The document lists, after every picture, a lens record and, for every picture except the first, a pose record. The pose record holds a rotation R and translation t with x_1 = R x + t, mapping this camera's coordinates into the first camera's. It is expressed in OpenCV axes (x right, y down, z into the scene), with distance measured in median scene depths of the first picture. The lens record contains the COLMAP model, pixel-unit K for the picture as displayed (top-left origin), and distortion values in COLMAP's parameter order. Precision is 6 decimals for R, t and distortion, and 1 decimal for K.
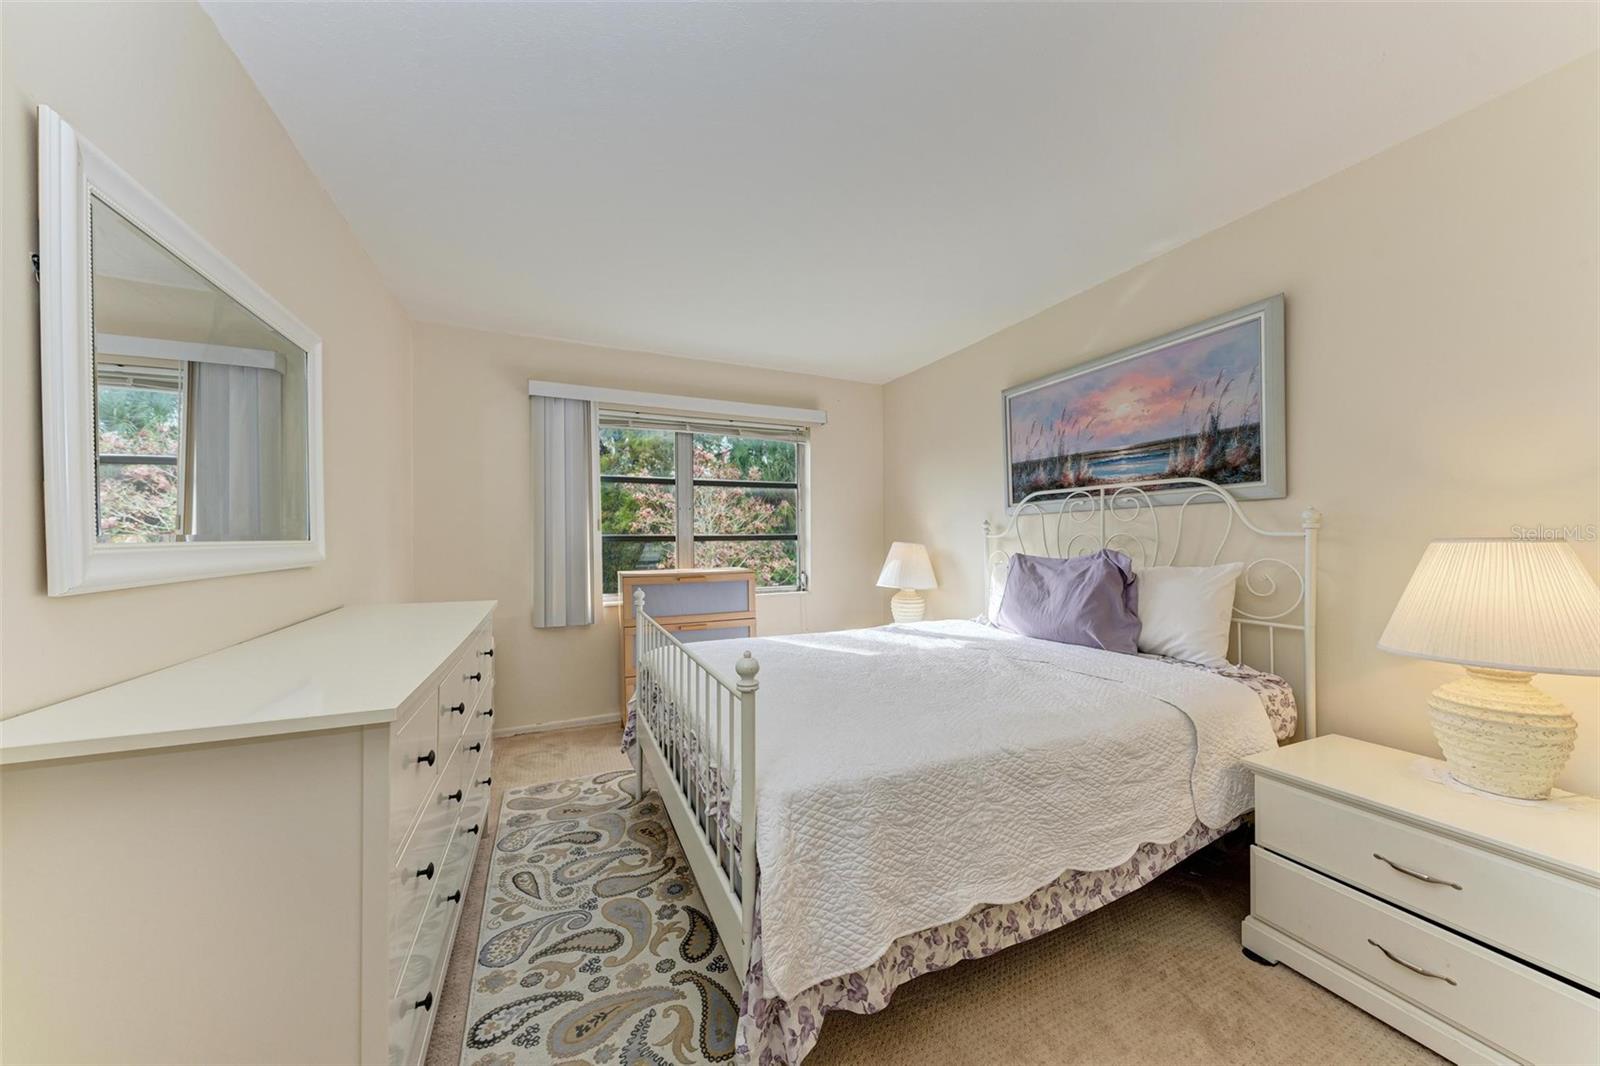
lens RADIAL K [[549.2, 0, 804.2], [0, 549.2, 534.8], [0, 0, 1]] dist [0.018216, -0.004454]
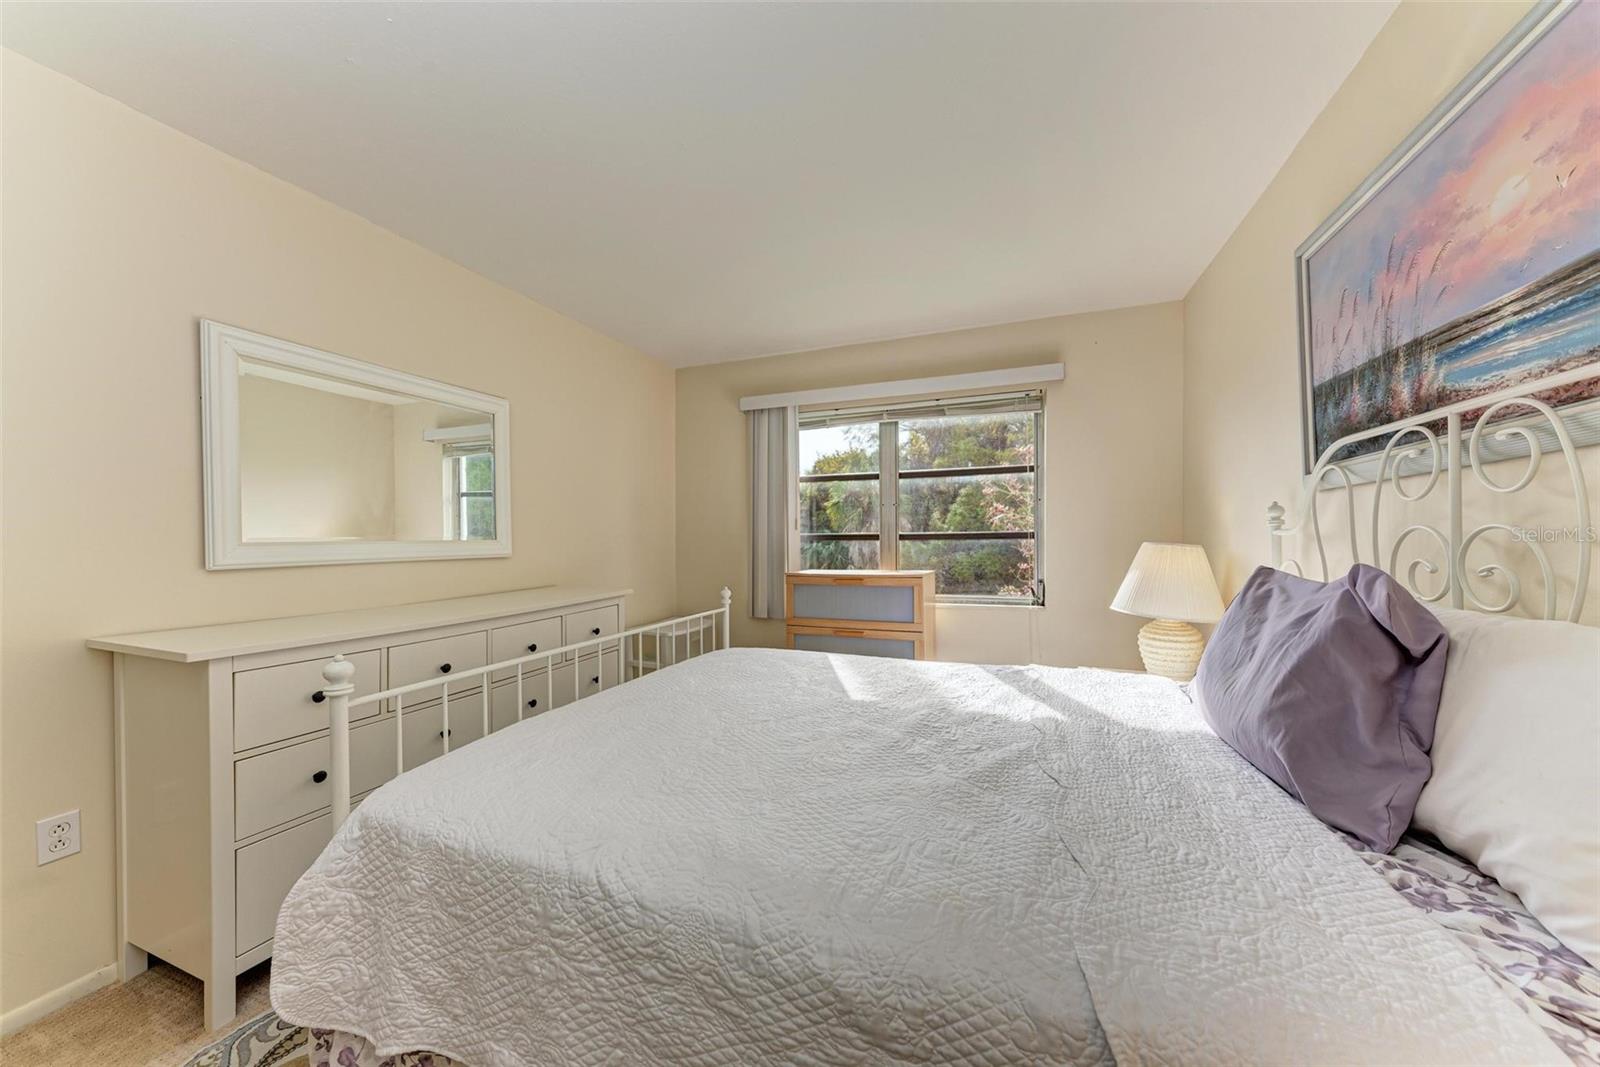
lens RADIAL K [[549.2, 0, 804.2], [0, 549.2, 535.3], [0, 0, 1]] dist [0.018216, -0.004454]
pose [[0.698487, -0.003382, -0.715615, 0.488151], [0.008195, 0.999961, 0.003273, -0.000378], [0.715576, -0.008151, 0.698487, 0.369188]]
